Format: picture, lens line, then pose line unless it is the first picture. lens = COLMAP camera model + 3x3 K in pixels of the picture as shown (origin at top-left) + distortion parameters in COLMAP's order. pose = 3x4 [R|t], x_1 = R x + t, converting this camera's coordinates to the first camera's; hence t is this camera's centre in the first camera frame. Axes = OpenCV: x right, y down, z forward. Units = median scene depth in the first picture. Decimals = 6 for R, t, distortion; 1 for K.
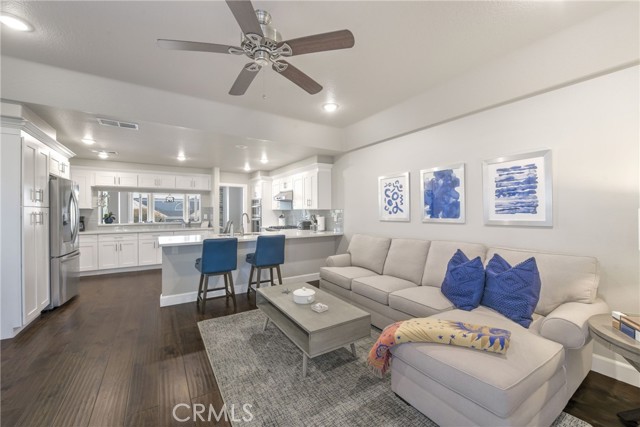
lens RADIAL K [[257.8, 0, 320.0], [0, 257.8, 213.5], [0, 0, 1]] dist [-0.000904, -0.000084]
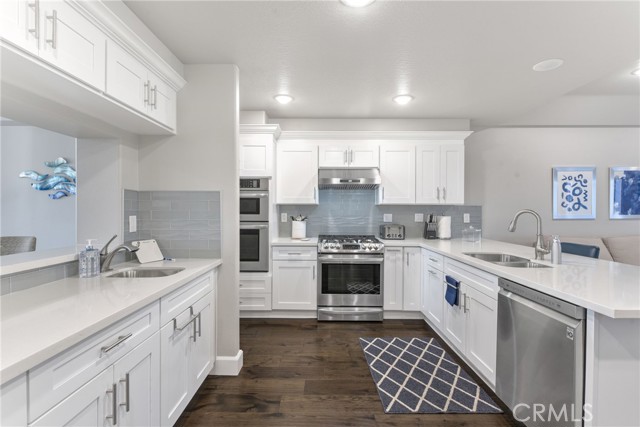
lens RADIAL K [[307.5, 0, 319.4], [0, 307.5, 210.3], [0, 0, 1]] dist [0.001720, -0.000055]
pose [[0.542960, 0.001833, 0.839757, -1.110023], [0.004259, 0.999979, -0.004936, 0.000344], [-0.839748, 0.006257, 0.542941, 1.180248]]
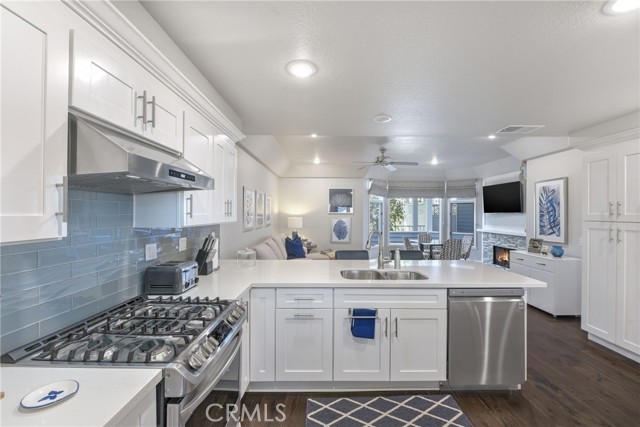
lens RADIAL K [[271.6, 0, 326.8], [0, 271.6, 213.8], [0, 0, 1]] dist [-0.000645, -0.000073]
pose [[-0.848372, 0.001529, 0.529398, -0.597362], [0.006414, 0.999952, 0.007390, -0.047994], [-0.529361, 0.009665, -0.848342, 1.812697]]
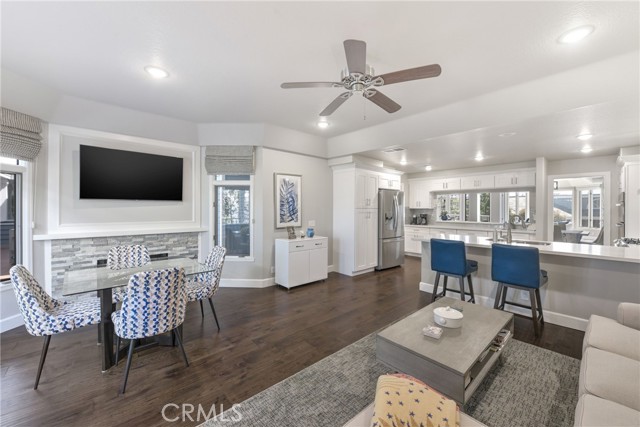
lens RADIAL K [[251.7, 0, 318.7], [0, 251.7, 200.7], [0, 0, 1]] dist [0.000675, 0.000011]
pose [[0.169227, -0.031388, -0.985077, 0.441138], [-0.014670, 0.999302, -0.034361, -0.008355], [0.985468, 0.020266, 0.168649, 0.299897]]
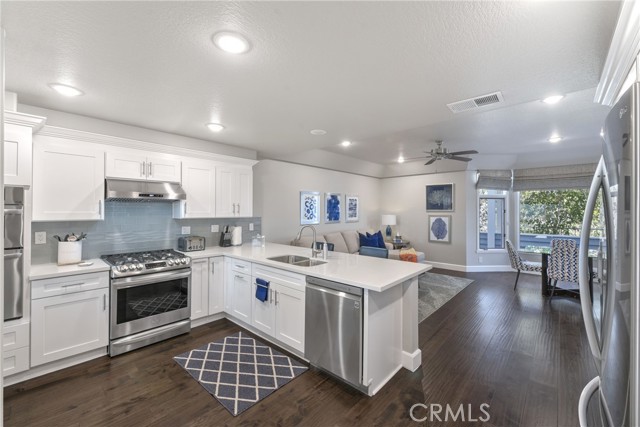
lens RADIAL K [[261.4, 0, 322.3], [0, 261.4, 210.0], [0, 0, 1]] dist [-0.000480, -0.000192]
pose [[-0.263765, 0.005738, 0.964570, -1.132563], [0.010175, 0.999943, -0.003166, -0.044499], [-0.964533, 0.008980, -0.263808, 1.334637]]
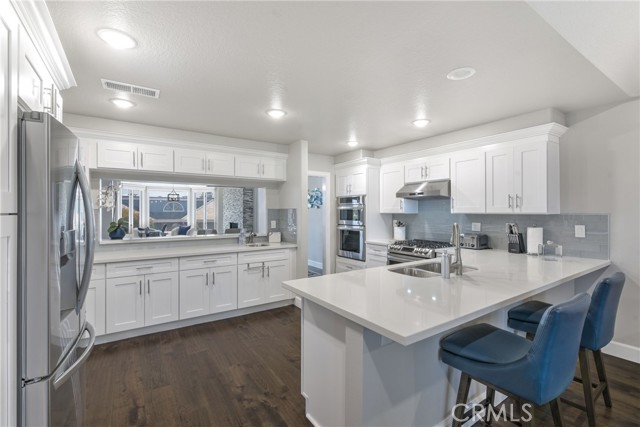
lens RADIAL K [[290.8, 0, 323.6], [0, 290.8, 212.8], [0, 0, 1]] dist [0.013749, -0.000061]
pose [[0.999666, -0.000263, 0.025840, -0.622572], [0.000421, 0.999981, -0.006129, -0.020462], [-0.025838, 0.006138, 0.999647, 0.571942]]
